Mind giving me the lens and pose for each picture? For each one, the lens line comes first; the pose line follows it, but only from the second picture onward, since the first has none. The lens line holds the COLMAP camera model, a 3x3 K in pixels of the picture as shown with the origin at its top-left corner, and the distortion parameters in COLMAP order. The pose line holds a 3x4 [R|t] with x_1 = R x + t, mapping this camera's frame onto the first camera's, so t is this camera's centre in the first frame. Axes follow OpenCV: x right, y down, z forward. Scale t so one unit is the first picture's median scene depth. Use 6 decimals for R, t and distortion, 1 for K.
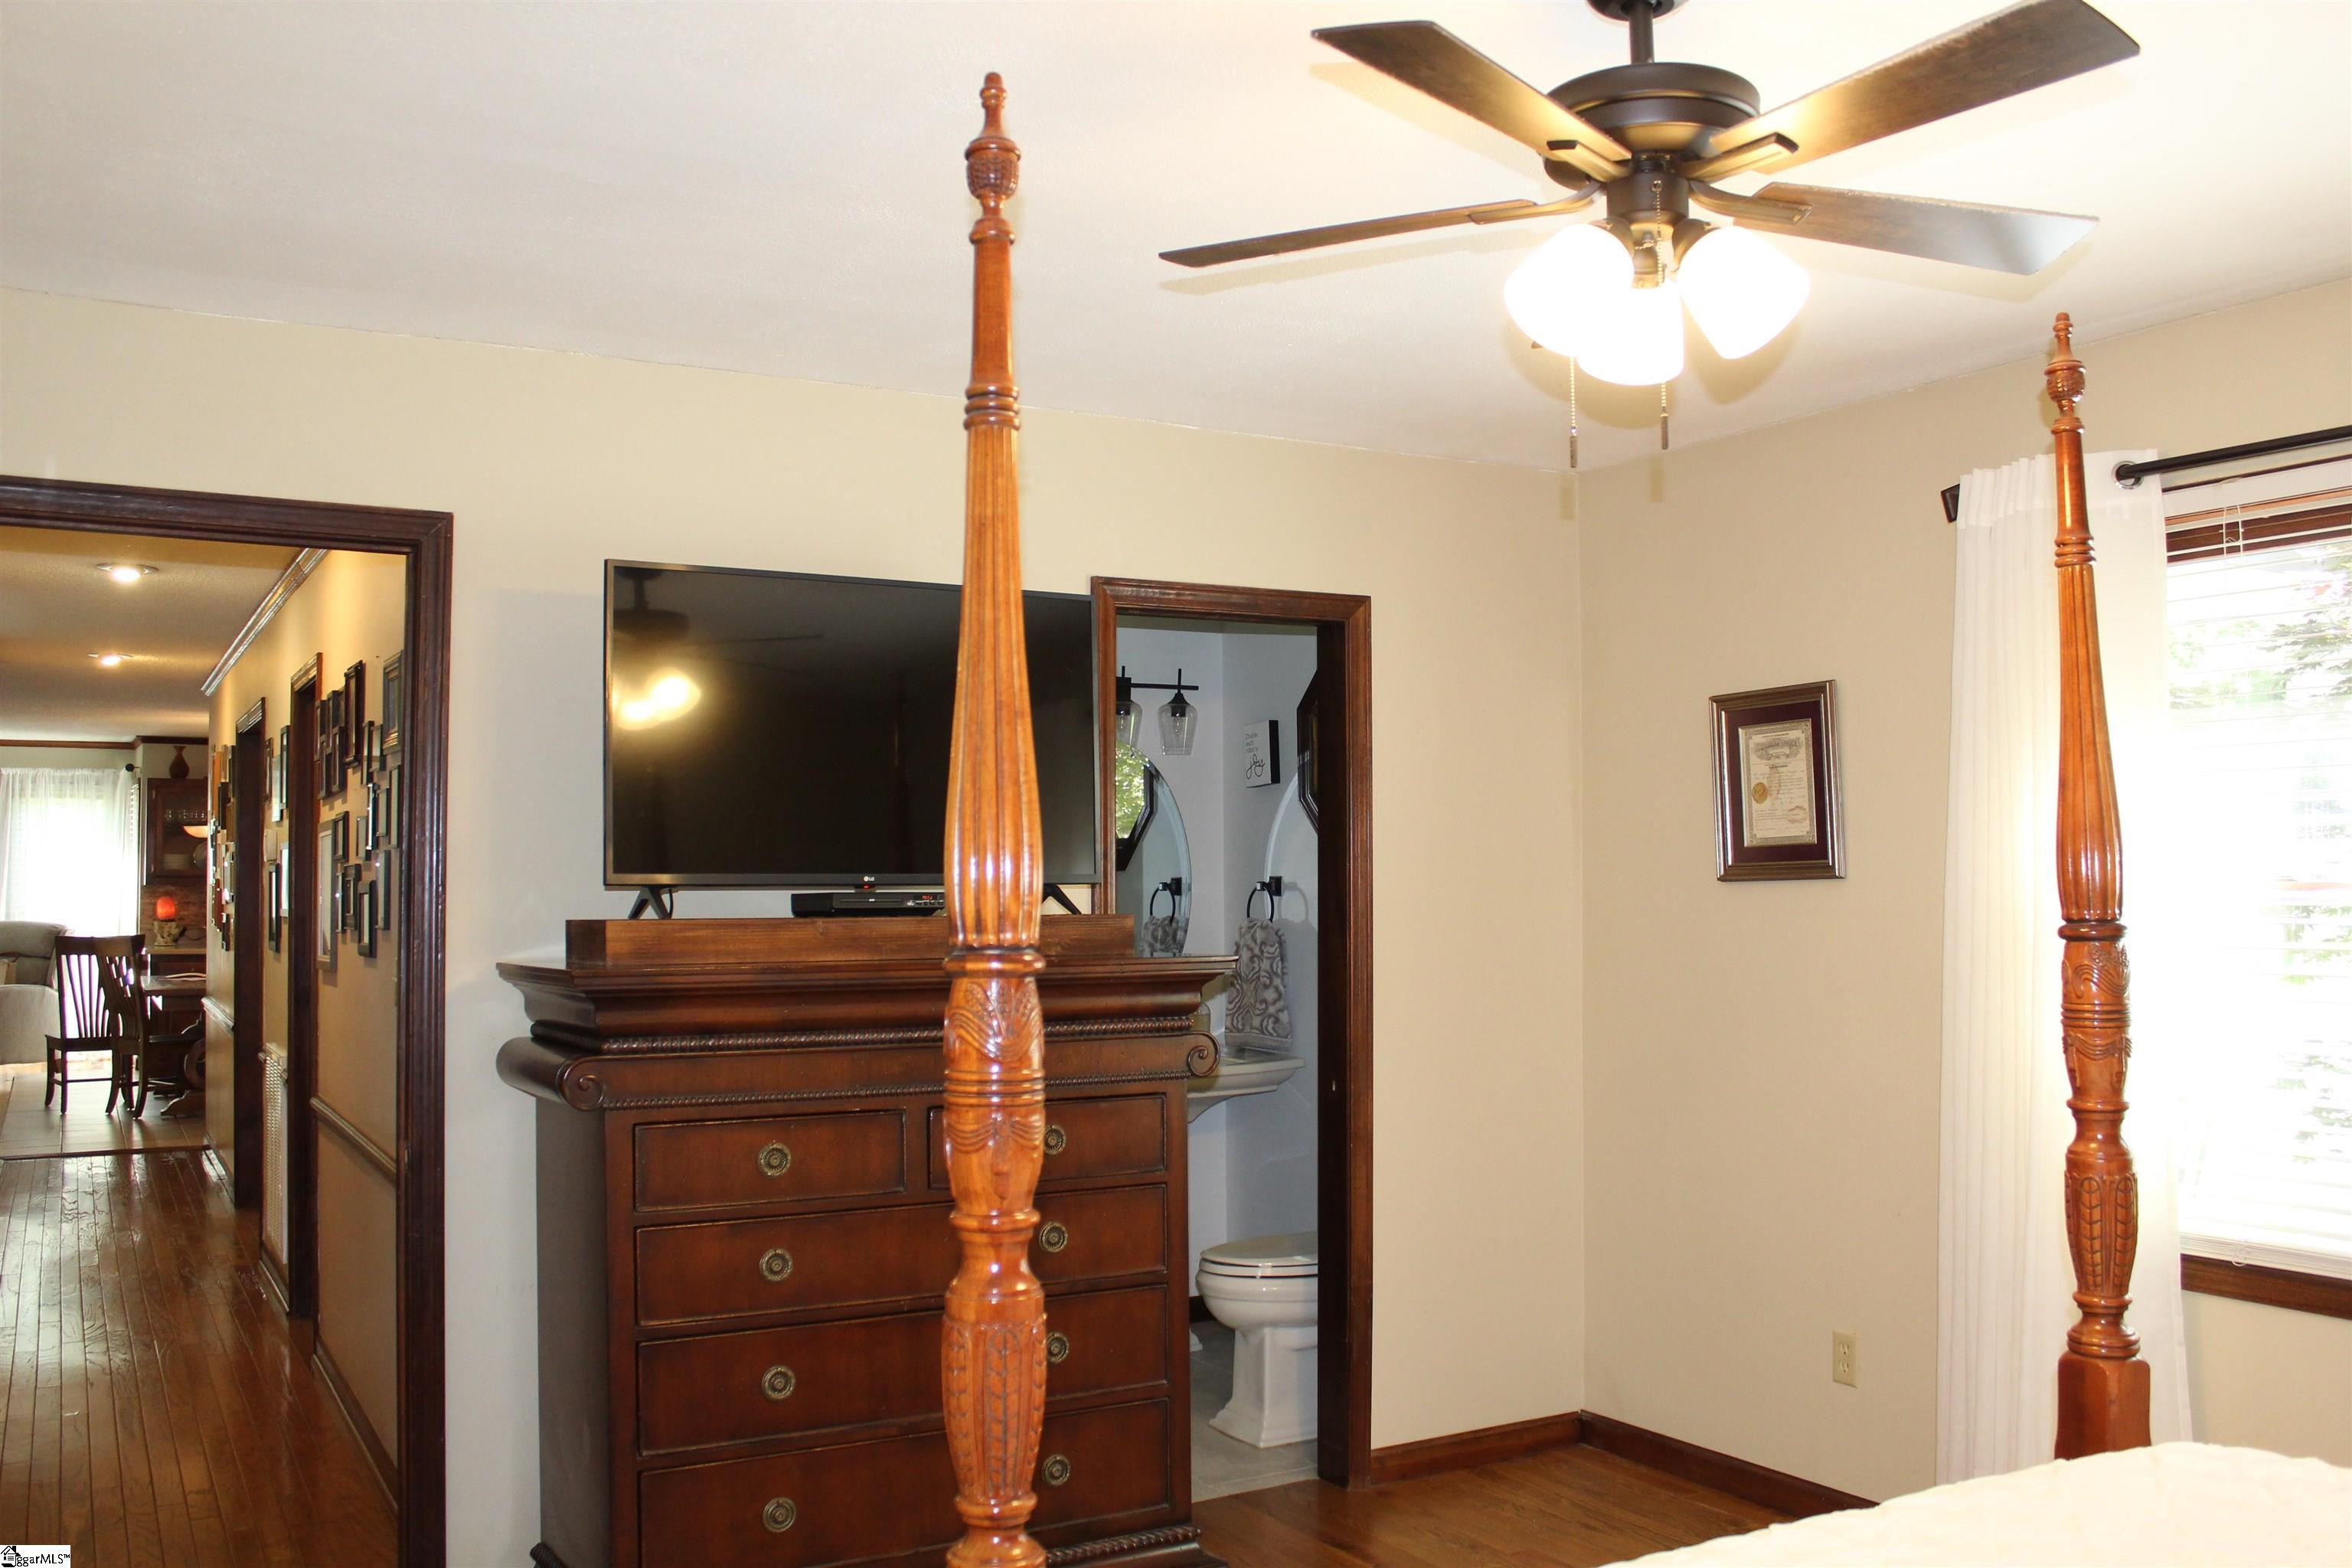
lens RADIAL K [[1990.1, 0, 1176.0], [0, 1990.1, 784.0], [0, 0, 1]] dist [-0.155442, 0.142293]
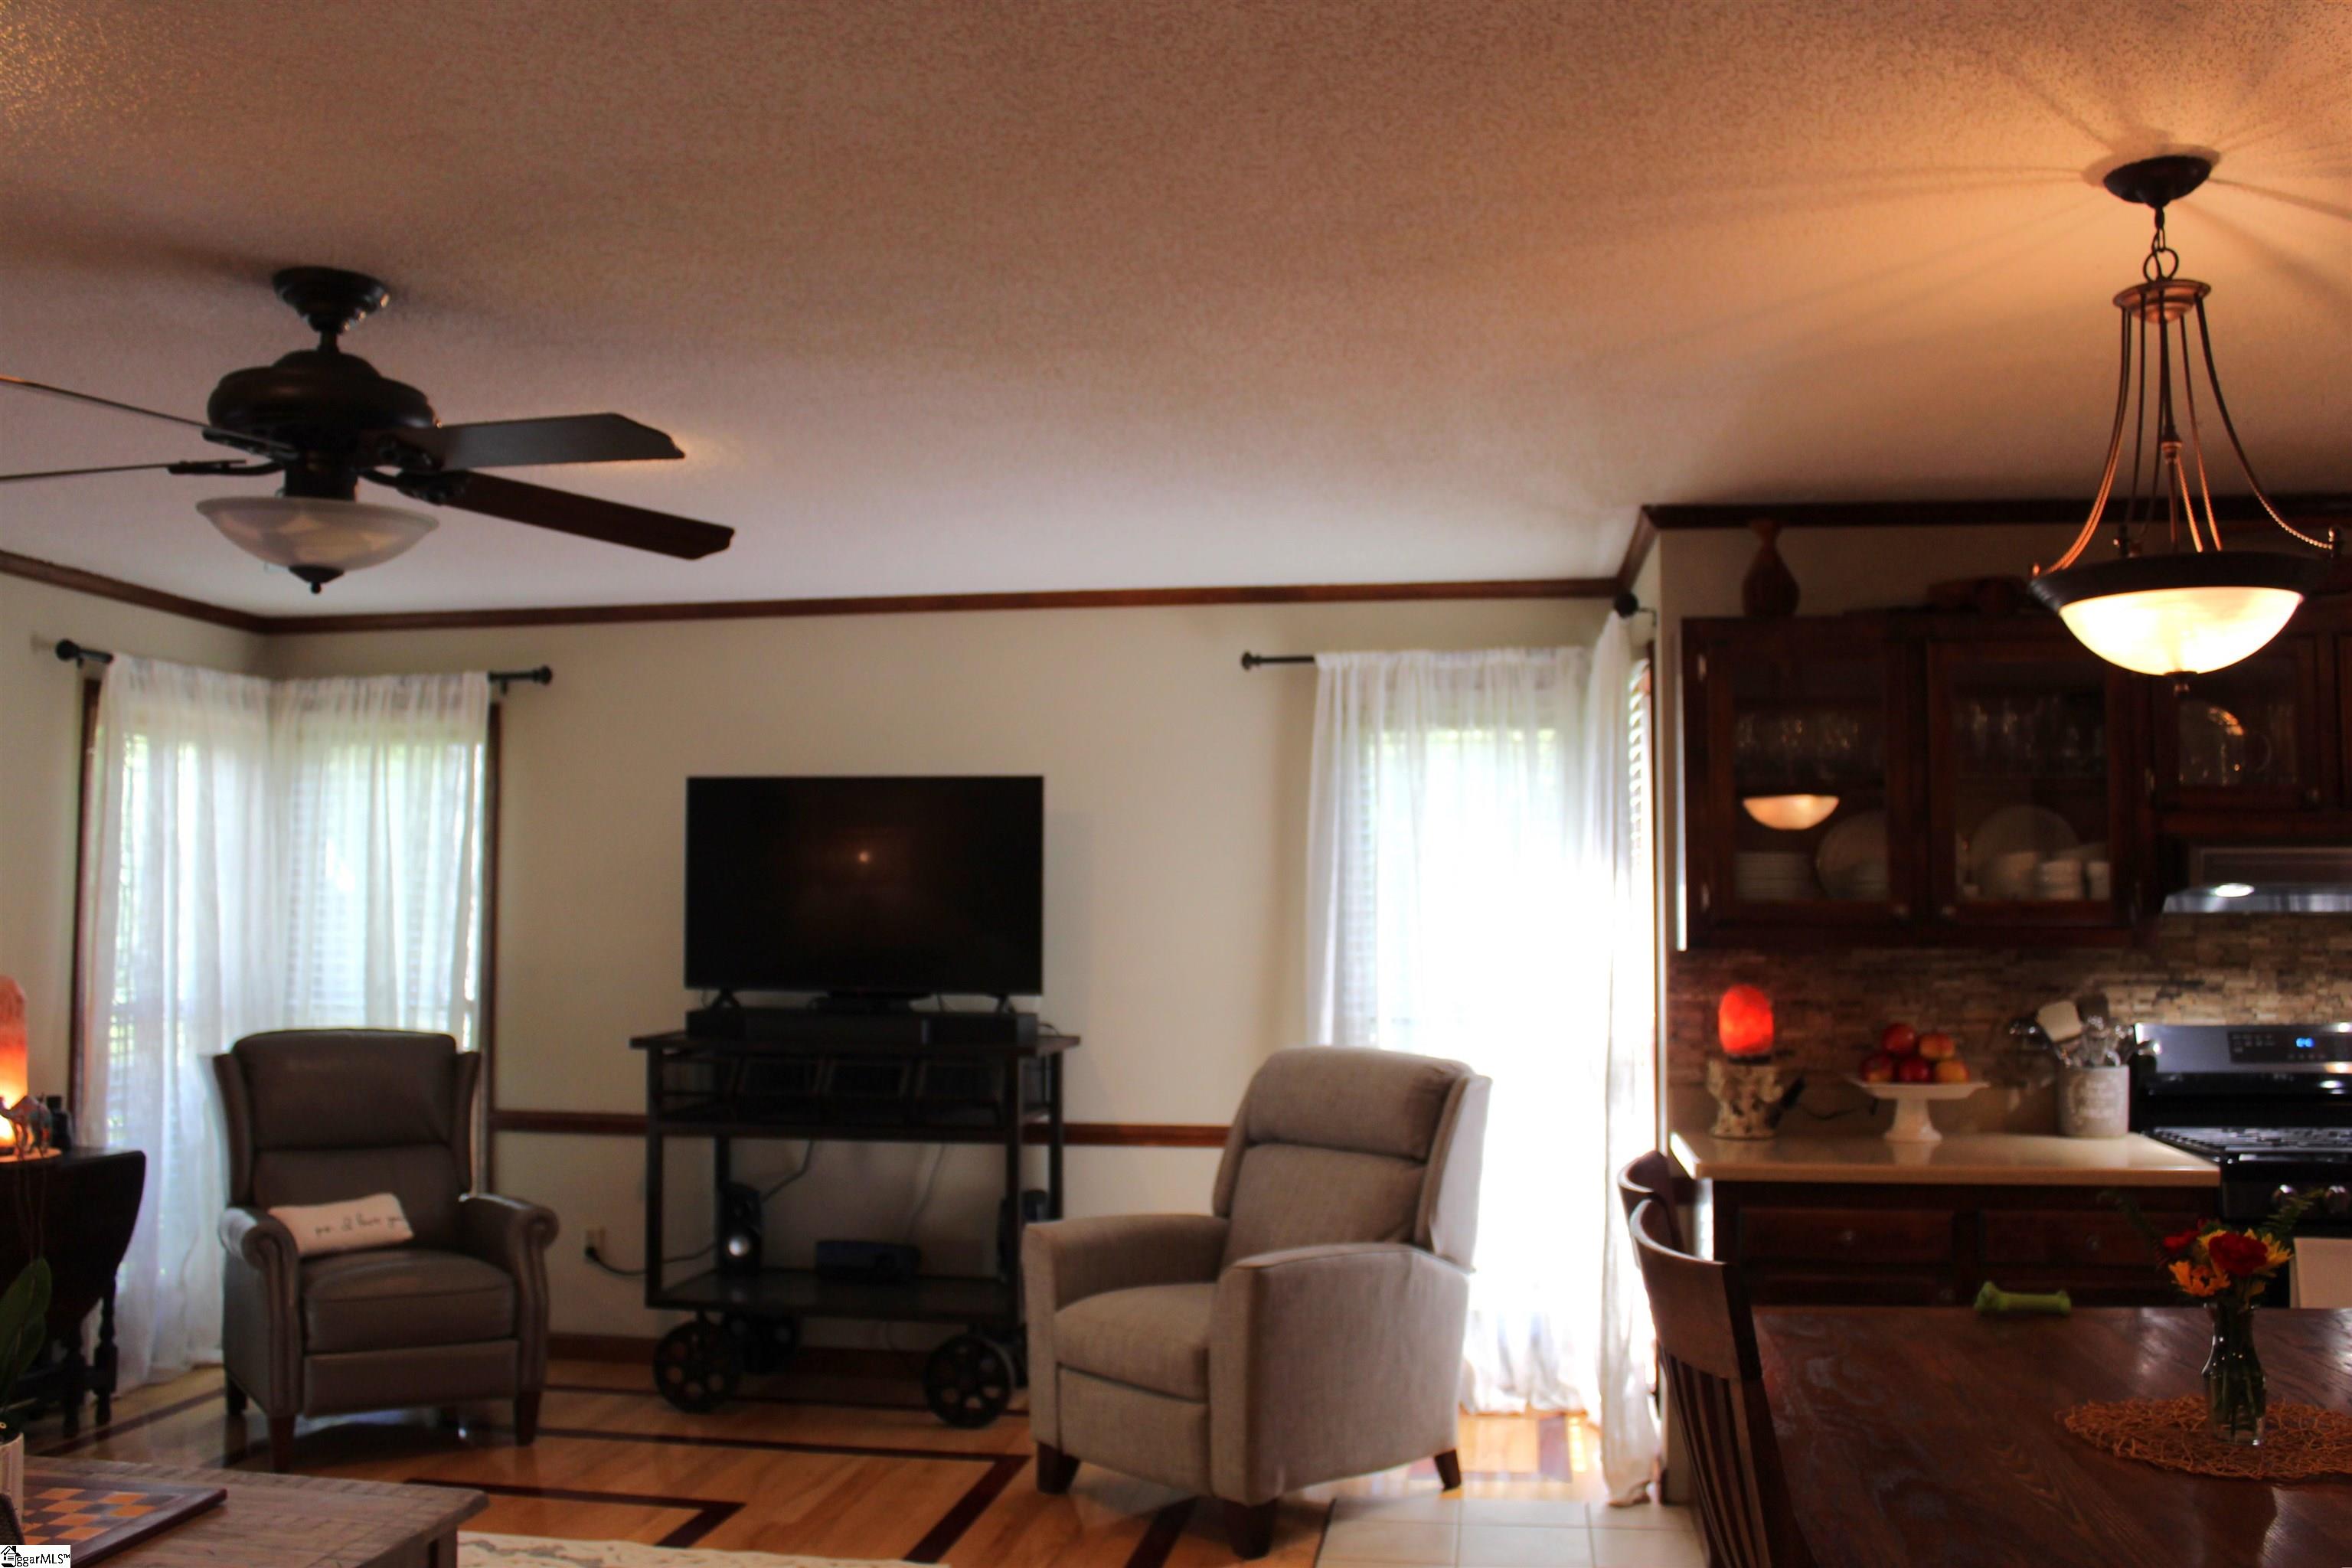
lens RADIAL K [[1990.1, 0, 1176.0], [0, 1990.1, 784.0], [0, 0, 1]] dist [-0.155442, 0.142293]
pose [[0.769390, -0.045341, -0.637168, -0.372867], [0.023524, 0.998812, -0.042671, 0.035216], [0.638346, 0.017842, 0.769542, 0.661107]]
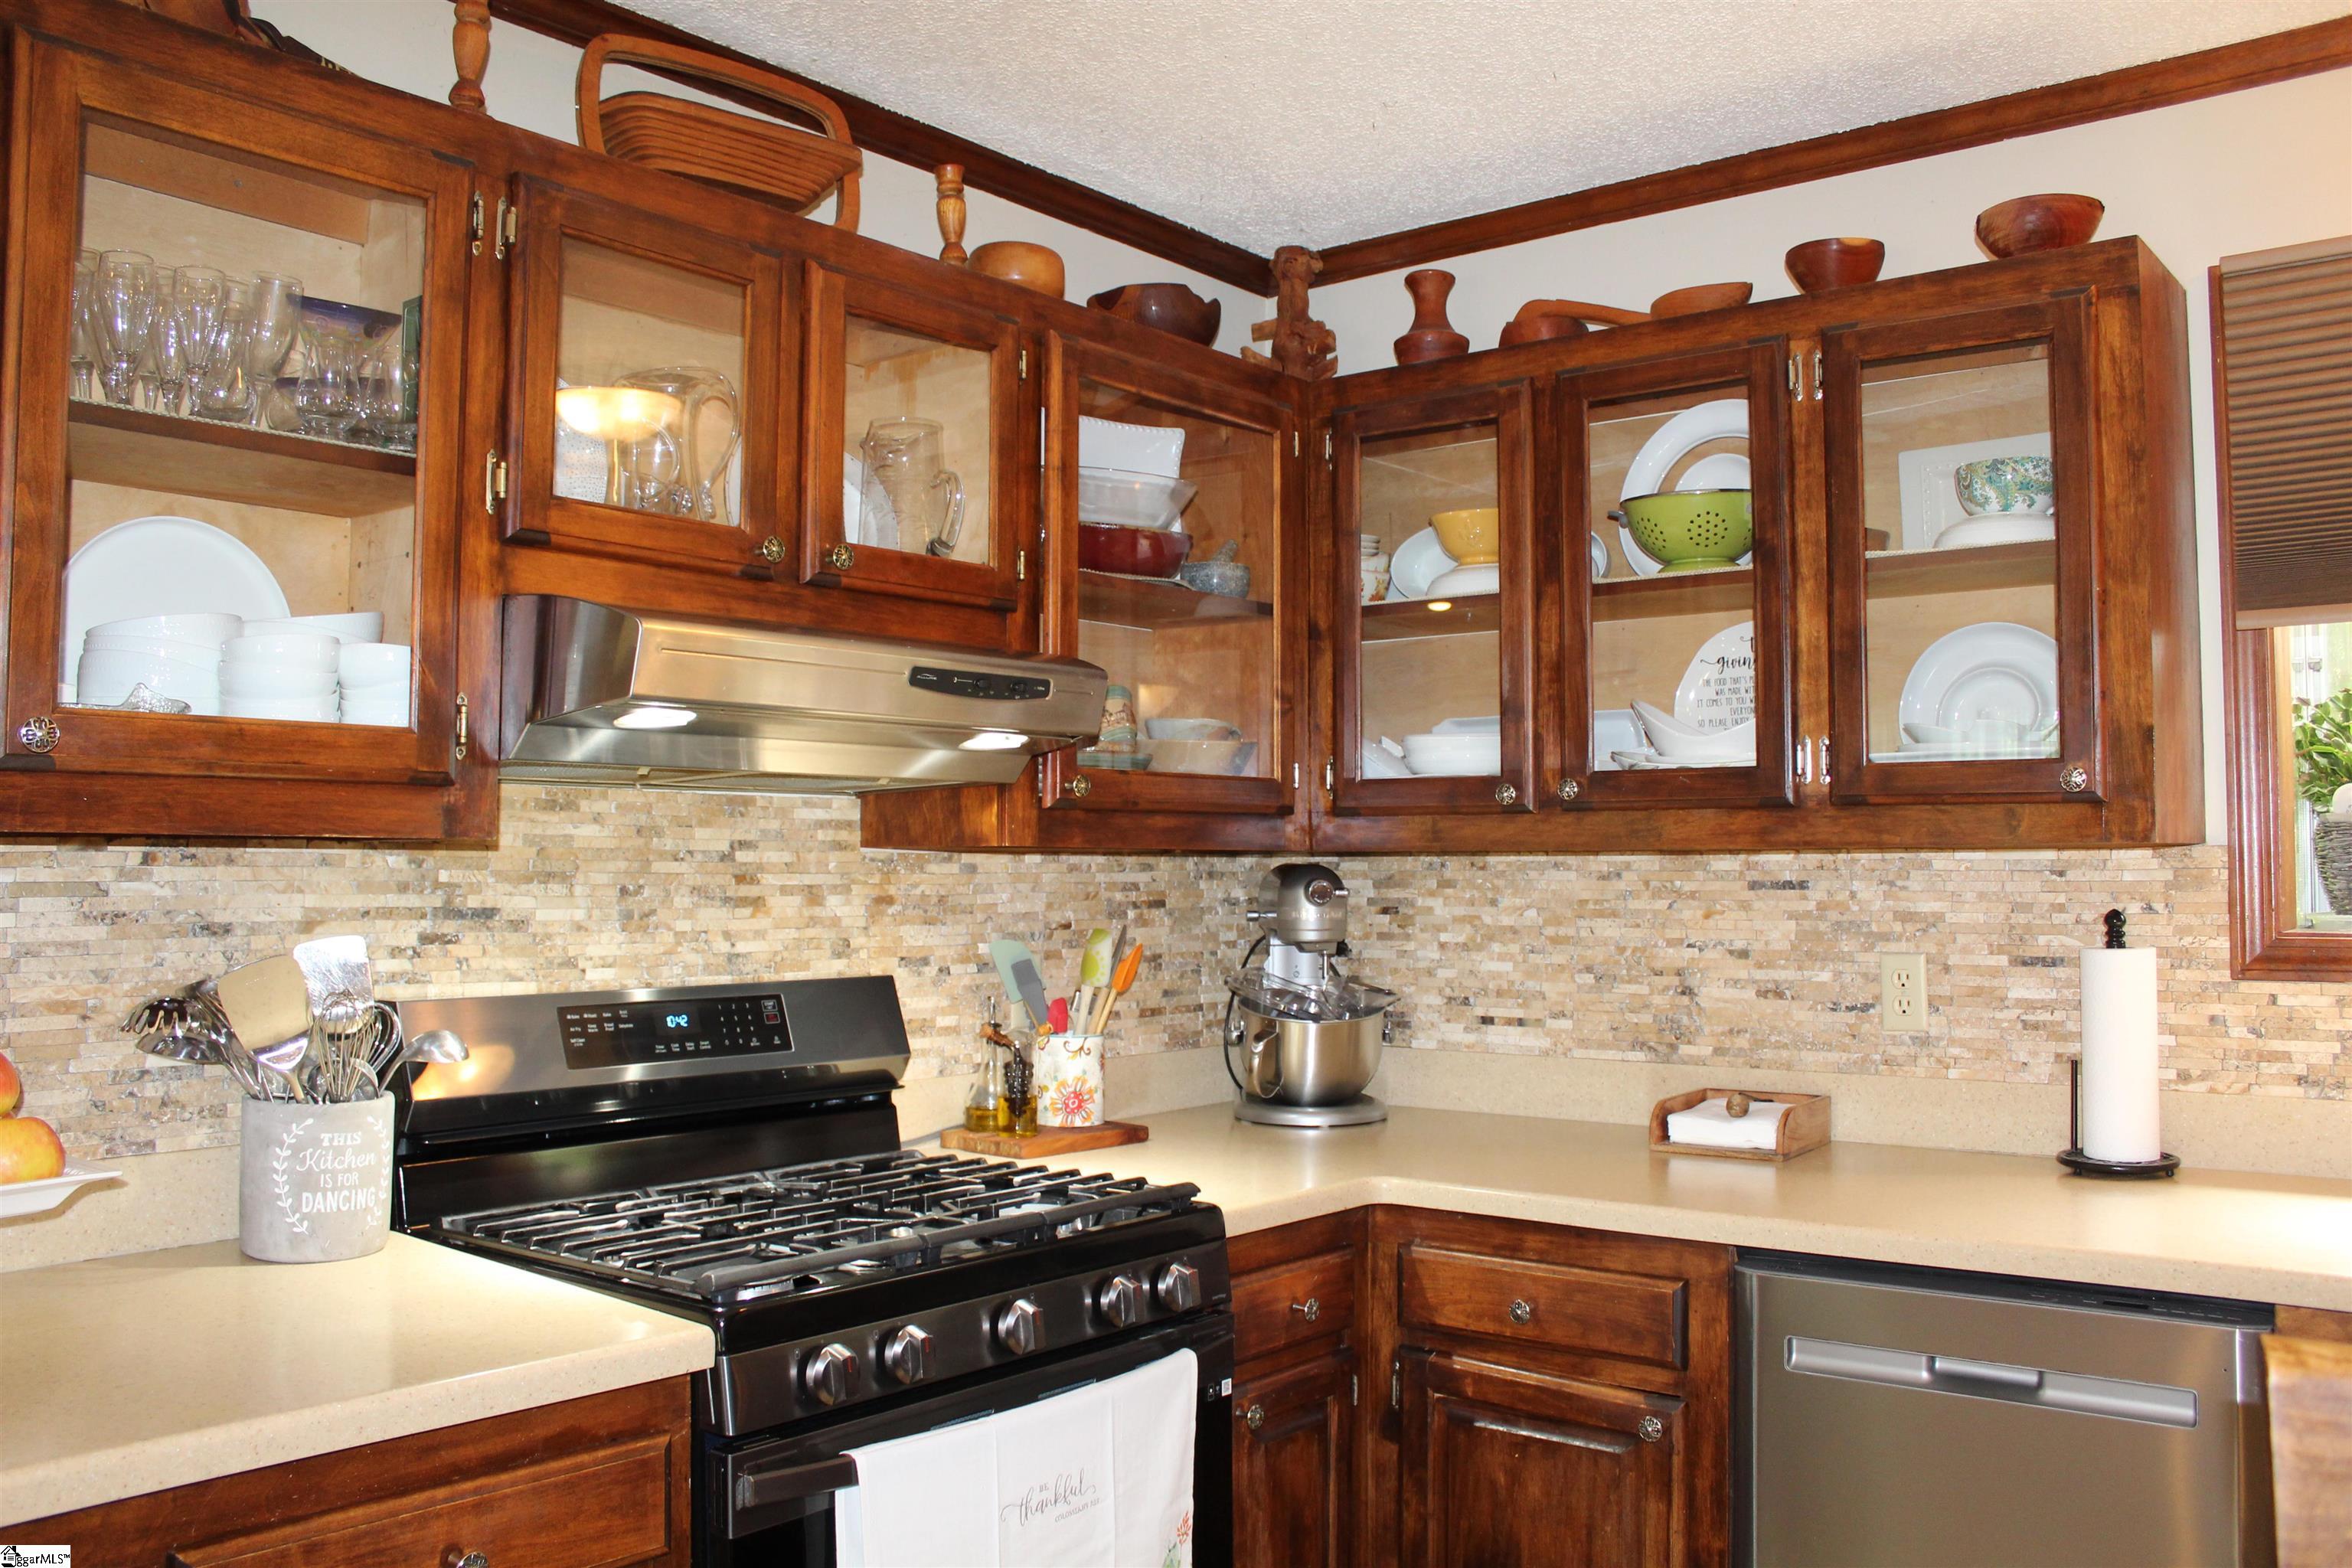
lens RADIAL K [[1990.1, 0, 1176.0], [0, 1990.1, 784.0], [0, 0, 1]] dist [-0.155442, 0.142293]
pose [[0.933721, 0.017503, 0.357573, -0.448300], [-0.017960, 0.999837, -0.002042, 0.046376], [-0.357550, -0.004515, 0.933883, 0.831654]]
